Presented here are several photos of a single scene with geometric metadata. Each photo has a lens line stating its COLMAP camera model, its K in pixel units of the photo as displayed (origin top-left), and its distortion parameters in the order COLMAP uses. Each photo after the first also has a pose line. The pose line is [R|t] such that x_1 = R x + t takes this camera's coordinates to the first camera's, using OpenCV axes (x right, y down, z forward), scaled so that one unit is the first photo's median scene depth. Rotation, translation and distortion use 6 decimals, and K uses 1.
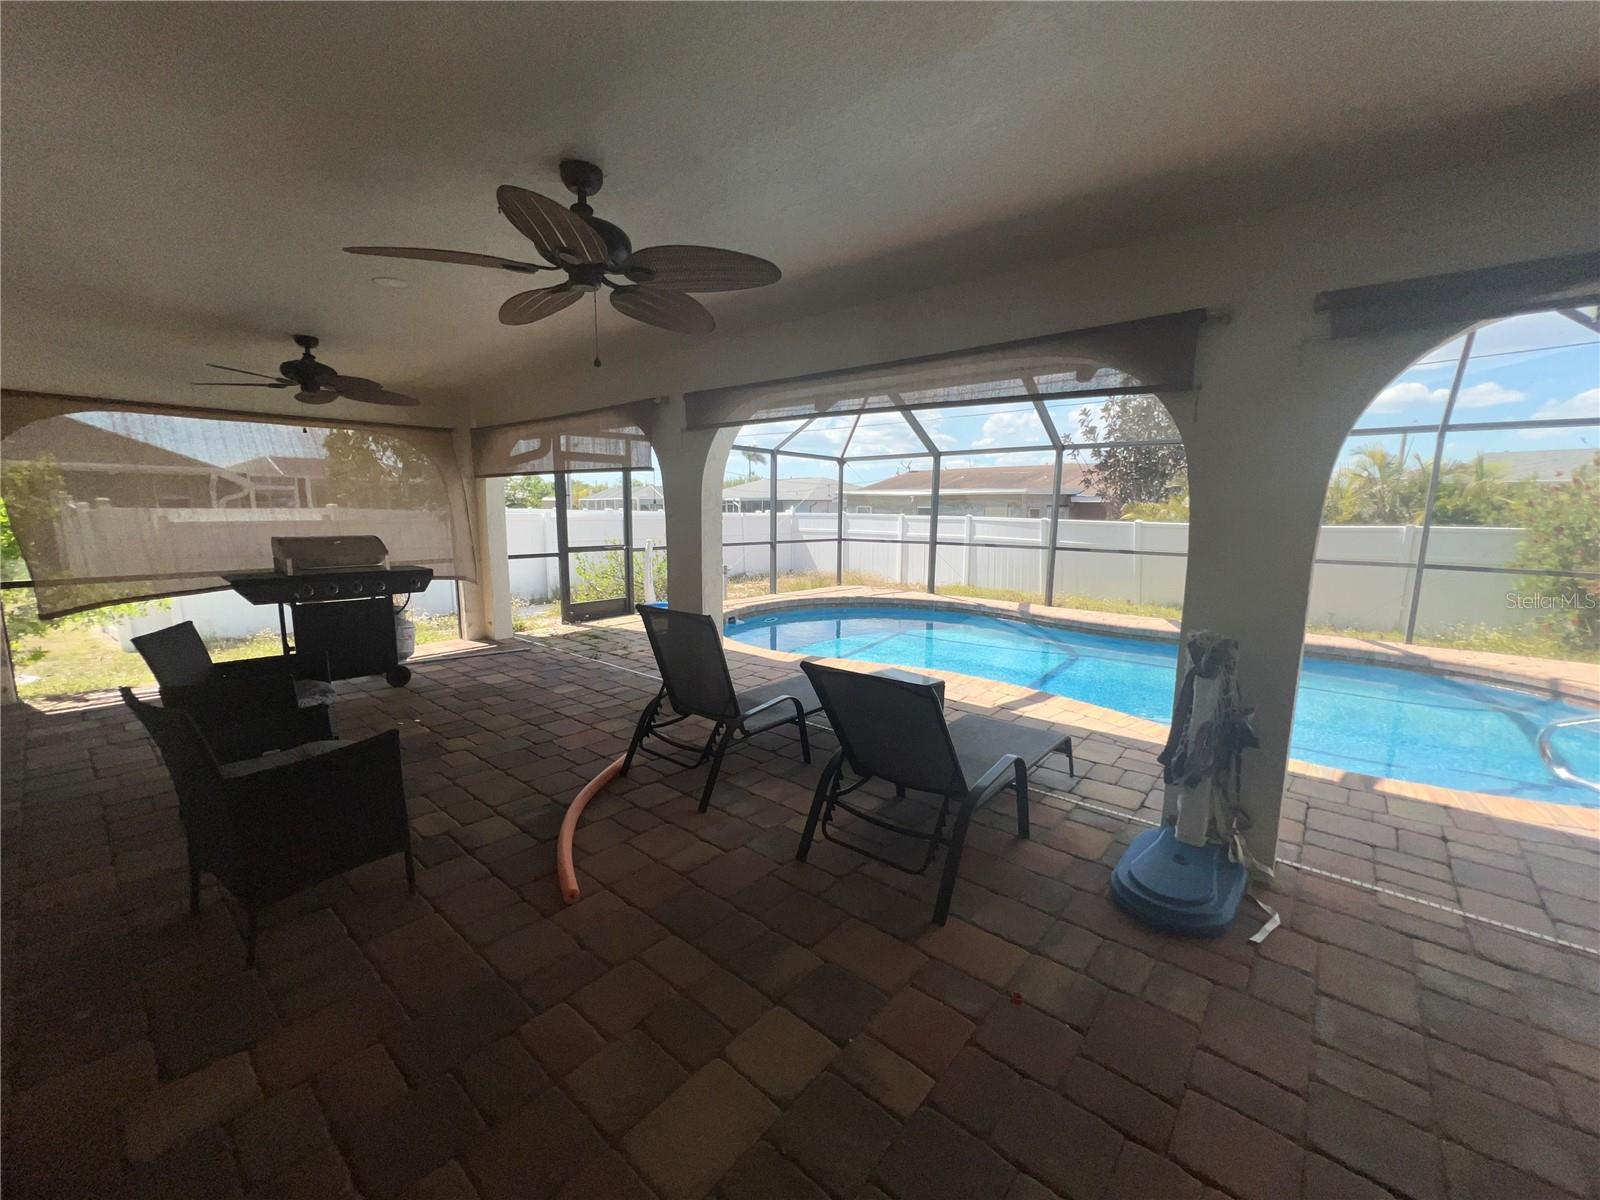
lens RADIAL K [[625.6, 0, 790.4], [0, 625.6, 604.3], [0, 0, 1]] dist [-0.014722, -0.000080]
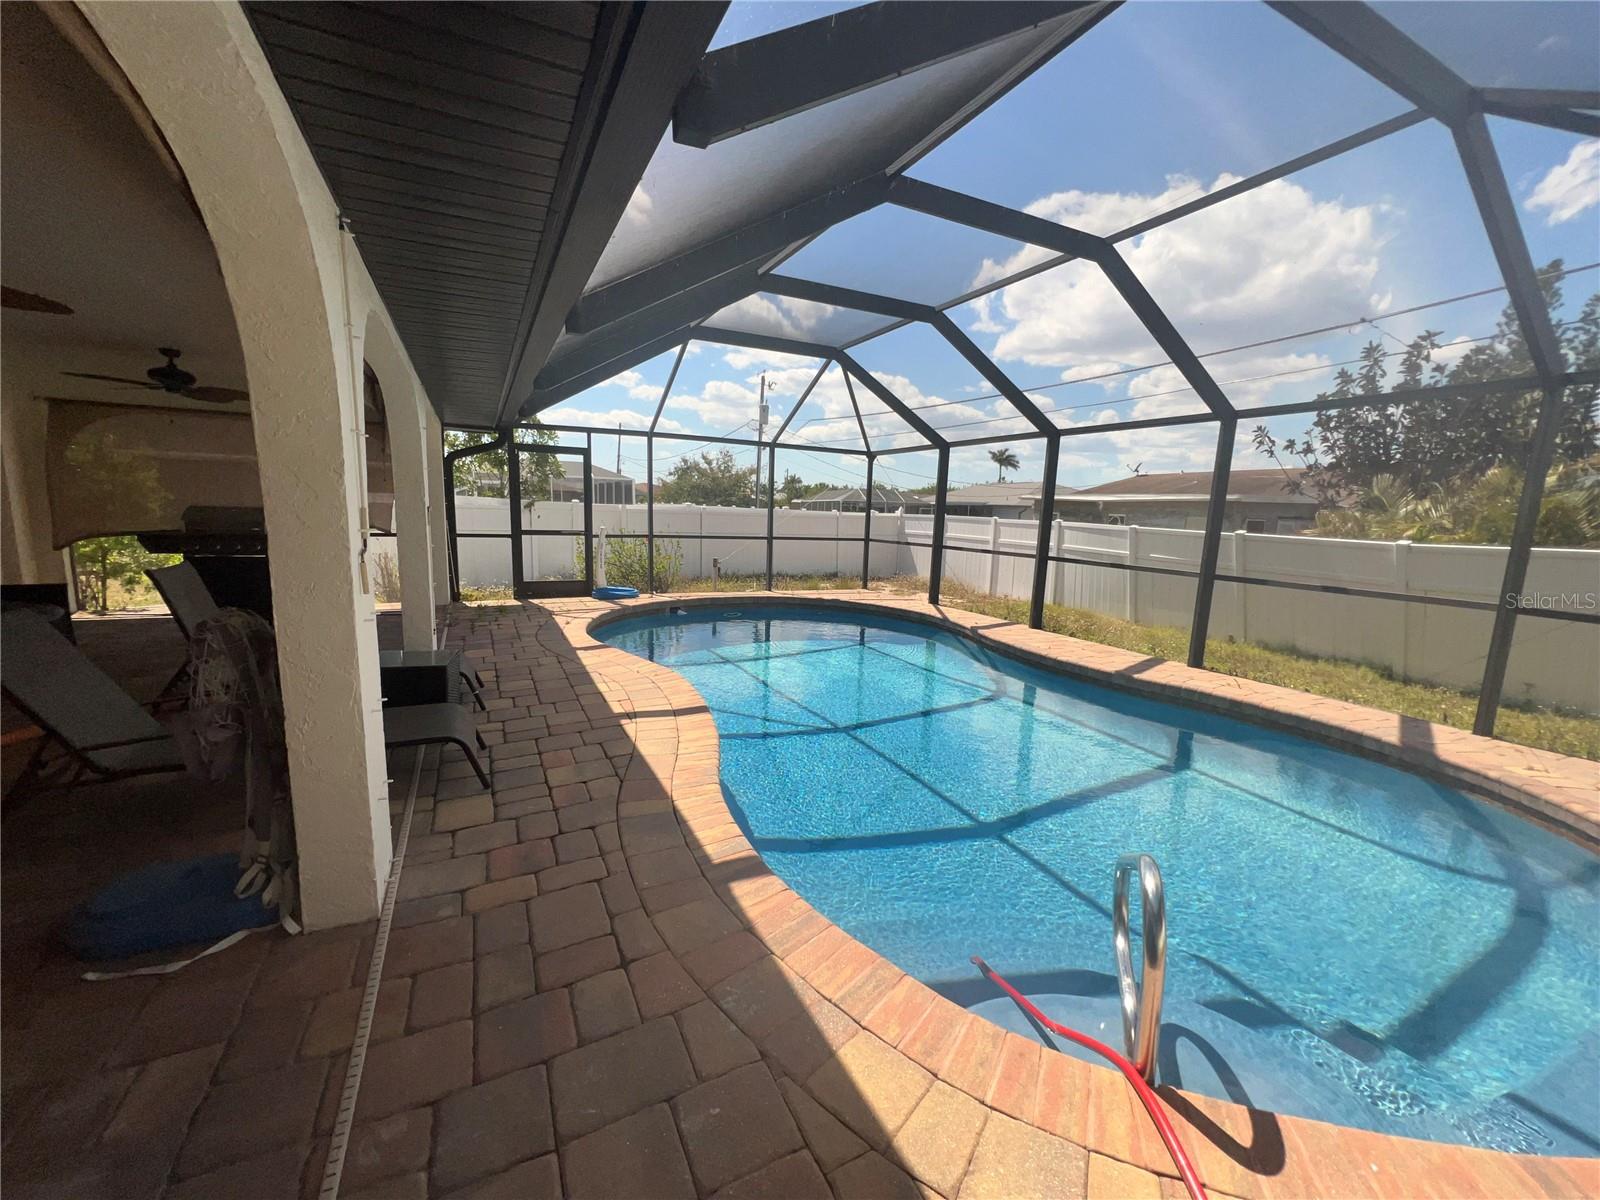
lens RADIAL K [[625.6, 0, 805.7], [0, 625.6, 606.2], [0, 0, 1]] dist [-0.014722, -0.000080]
pose [[0.927864, 0.083892, -0.363360, 0.484691], [-0.085923, 0.996245, 0.010602, -0.010559], [0.362885, 0.021384, 0.931588, 0.143178]]
